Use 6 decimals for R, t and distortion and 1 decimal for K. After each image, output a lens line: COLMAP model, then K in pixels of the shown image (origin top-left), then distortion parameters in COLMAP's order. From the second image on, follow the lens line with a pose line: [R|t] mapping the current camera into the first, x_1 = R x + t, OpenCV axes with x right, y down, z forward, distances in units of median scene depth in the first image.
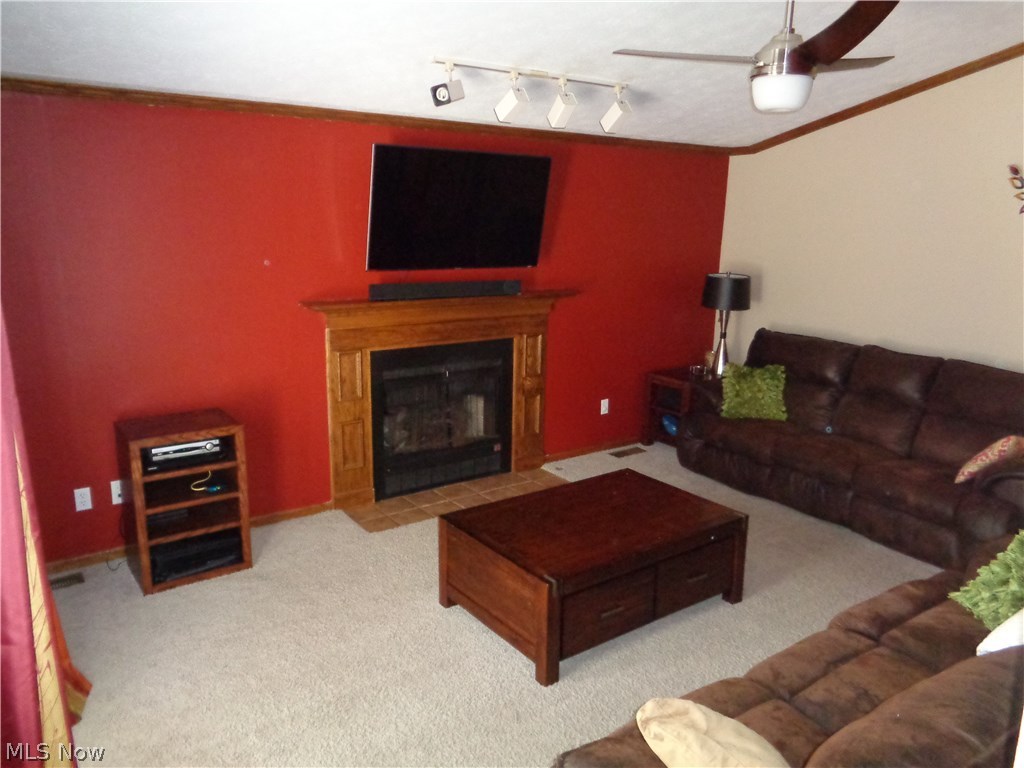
lens RADIAL K [[772.2, 0, 512.0], [0, 772.2, 384.0], [0, 0, 1]] dist [0.001760, 0.000983]
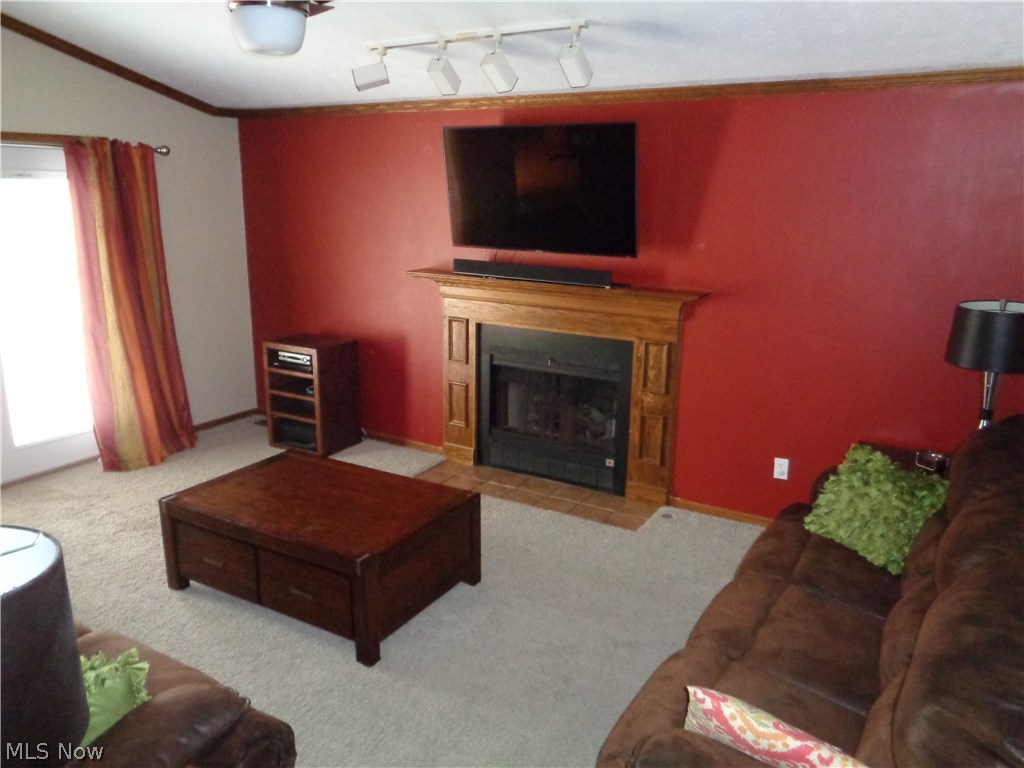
lens RADIAL K [[772.2, 0, 512.0], [0, 772.2, 384.0], [0, 0, 1]] dist [0.001760, 0.000983]
pose [[0.394919, 0.209172, -0.894587, 0.781178], [-0.207383, 0.968900, 0.134998, -0.110304], [0.895003, 0.132209, 0.426016, 0.576334]]
